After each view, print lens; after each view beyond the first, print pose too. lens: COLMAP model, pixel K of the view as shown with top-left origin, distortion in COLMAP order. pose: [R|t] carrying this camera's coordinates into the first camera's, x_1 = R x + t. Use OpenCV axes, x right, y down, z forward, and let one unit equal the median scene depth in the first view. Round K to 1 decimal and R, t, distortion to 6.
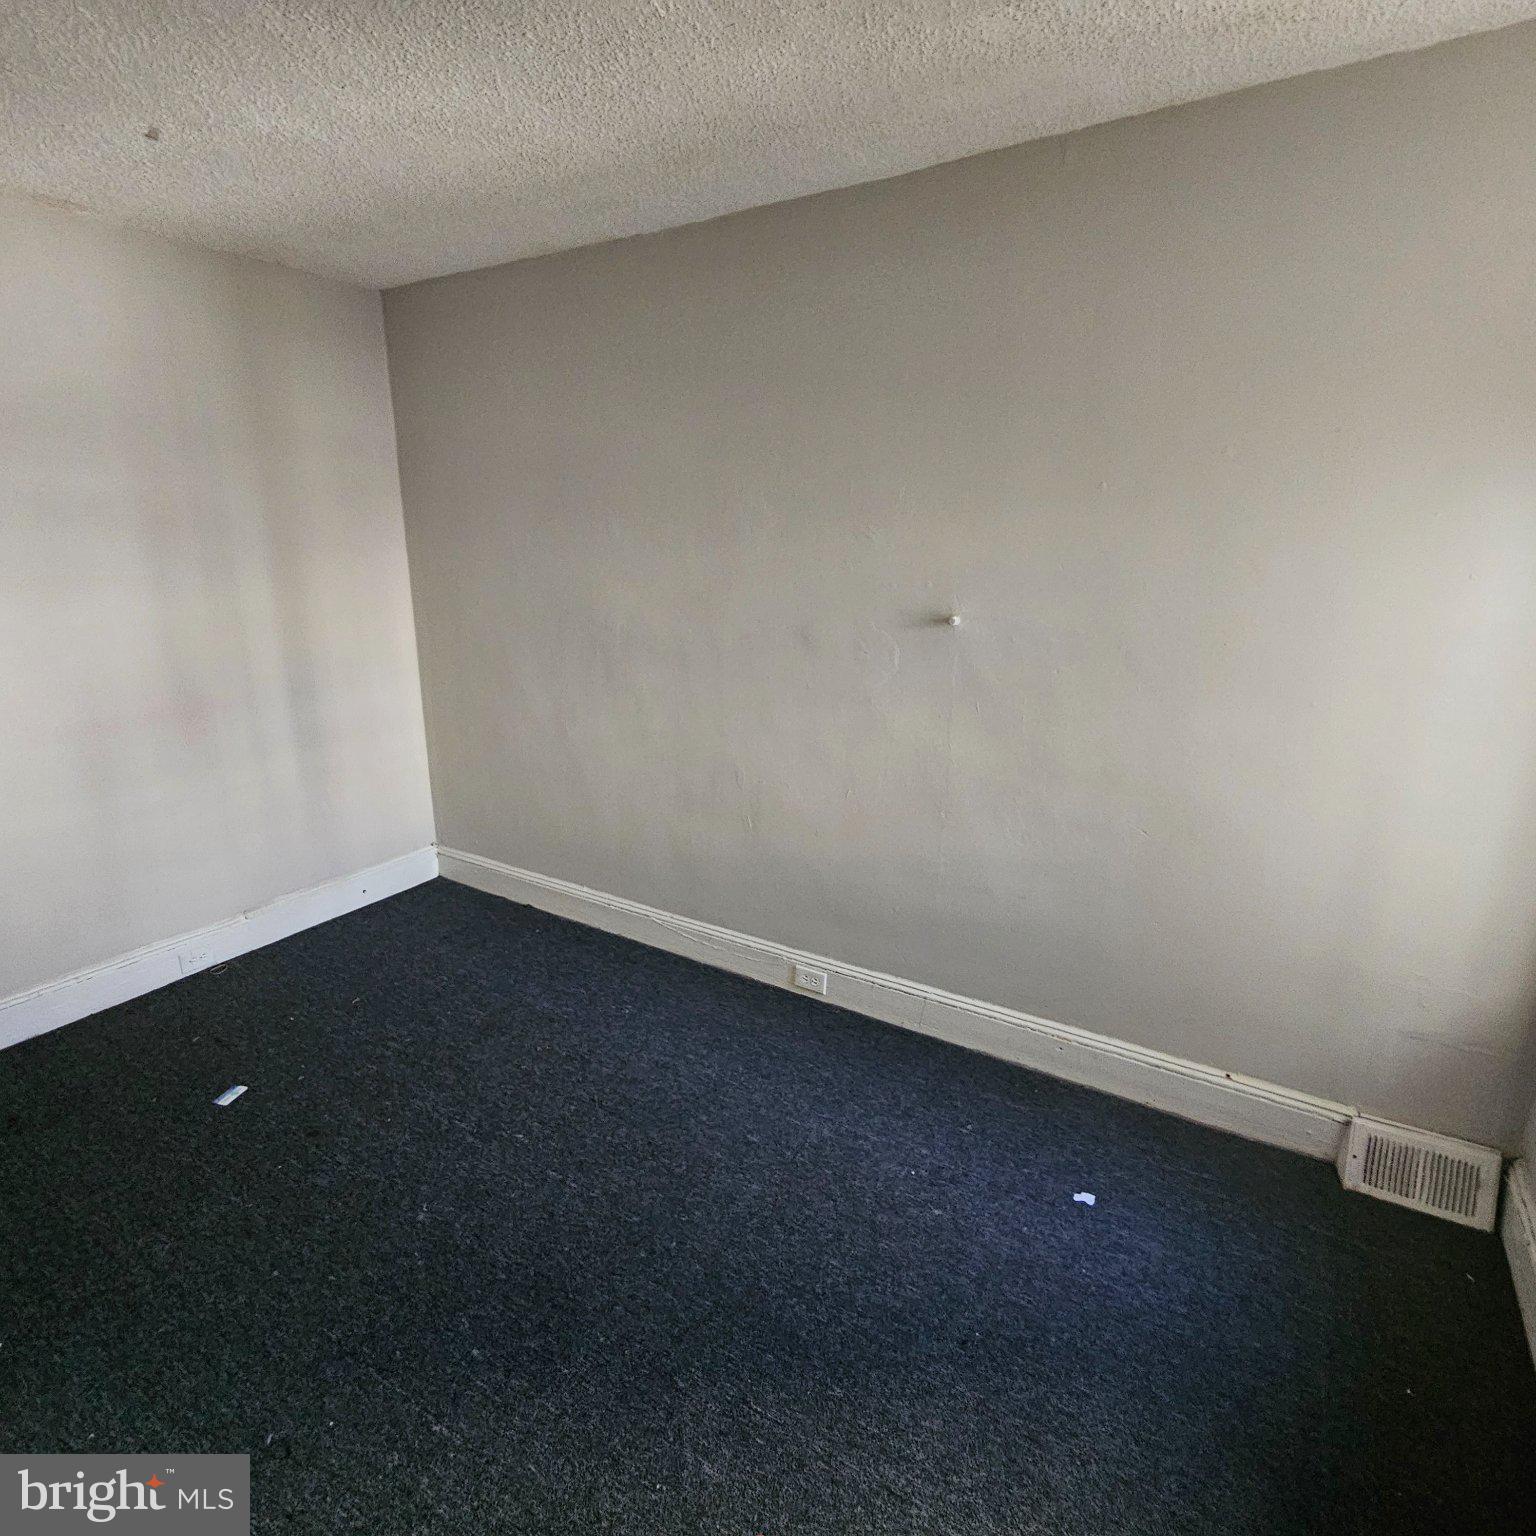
lens RADIAL K [[895.1, 0, 768.0], [0, 895.1, 768.0], [0, 0, 1]] dist [0.001458, 0.001225]
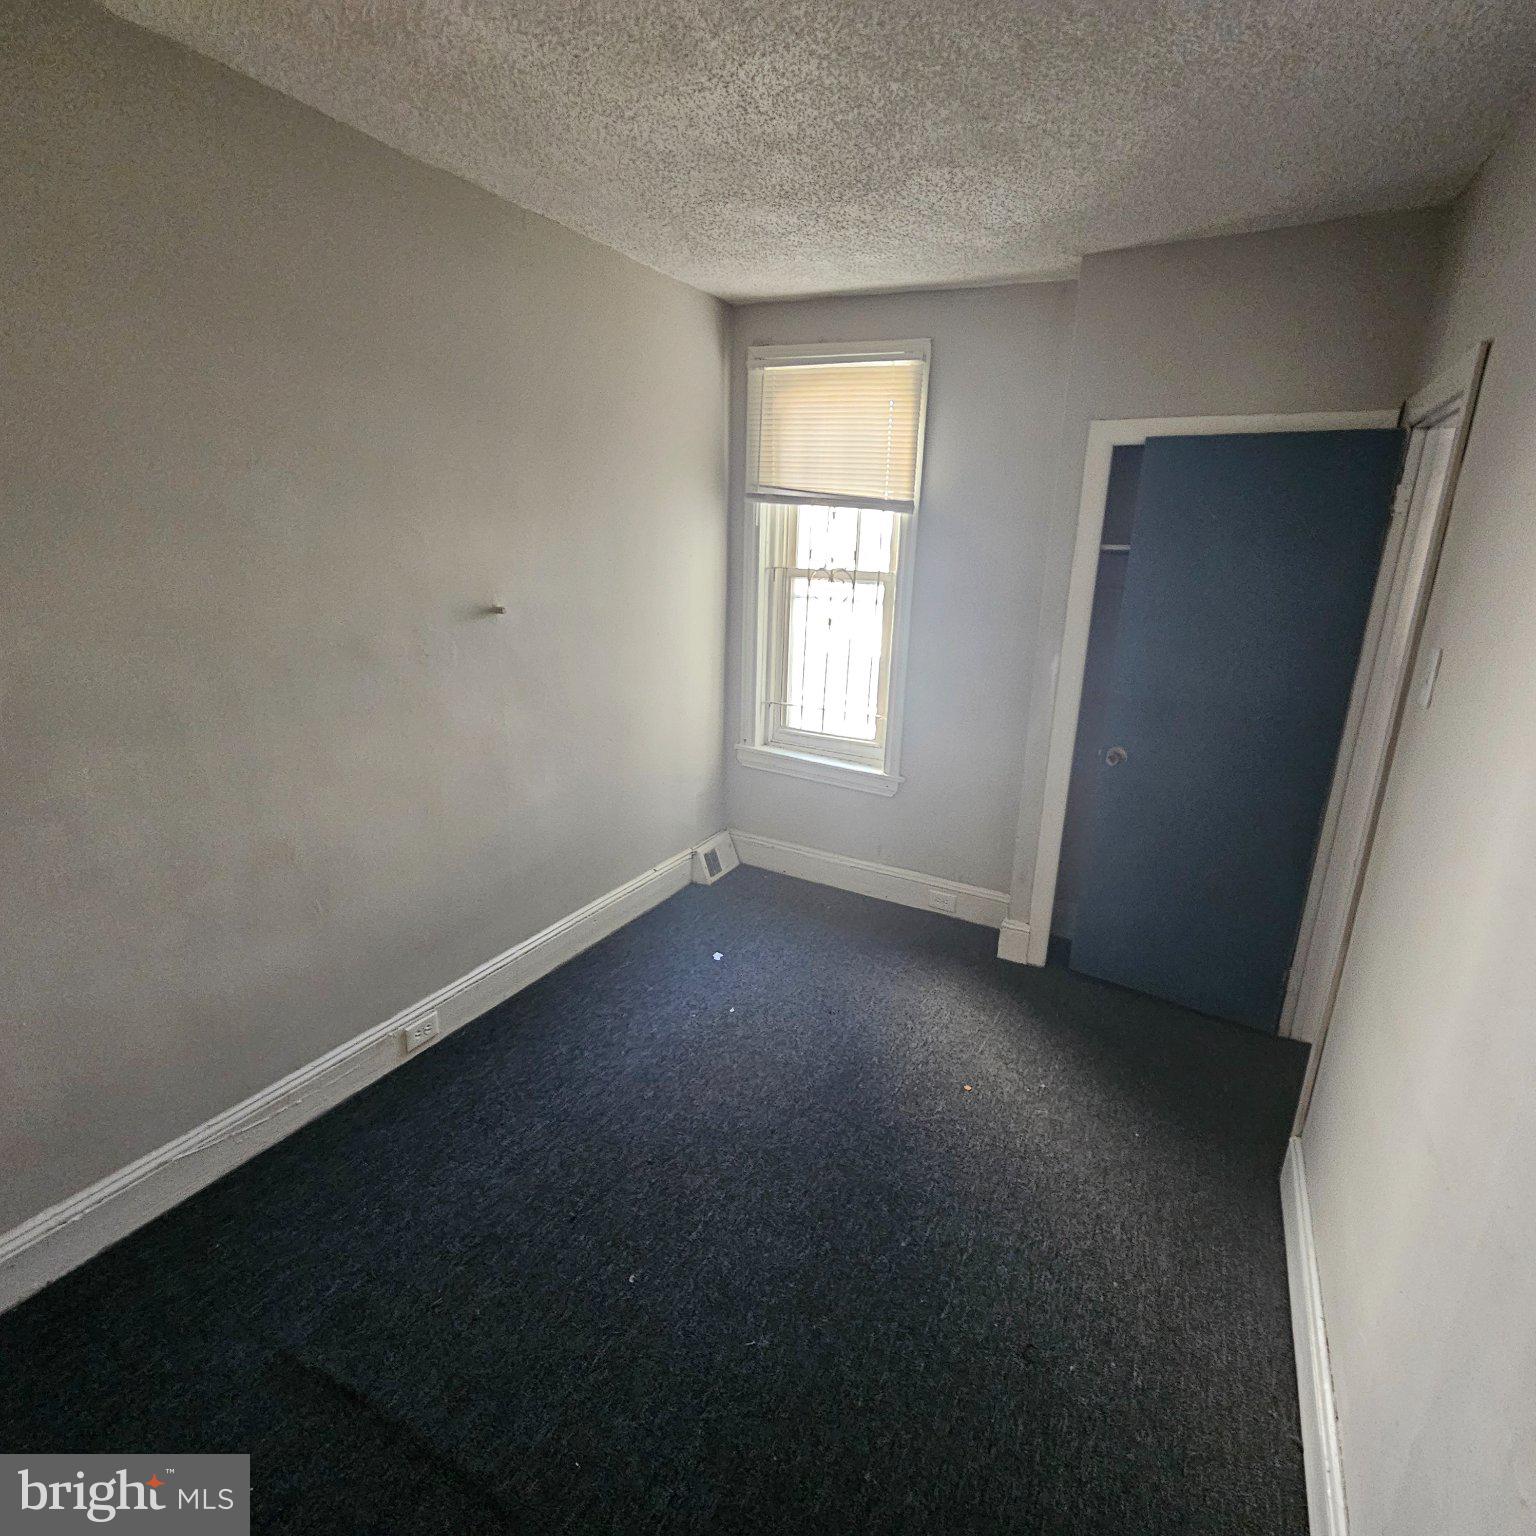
lens RADIAL K [[840.1, 0, 768.0], [0, 840.1, 768.0], [0, 0, 1]] dist [-0.004401, -0.002430]
pose [[-0.087093, -0.278423, 0.956502, -0.754351], [0.217133, 0.931760, 0.290992, -0.187461], [-0.972249, 0.233031, -0.020695, 0.662070]]
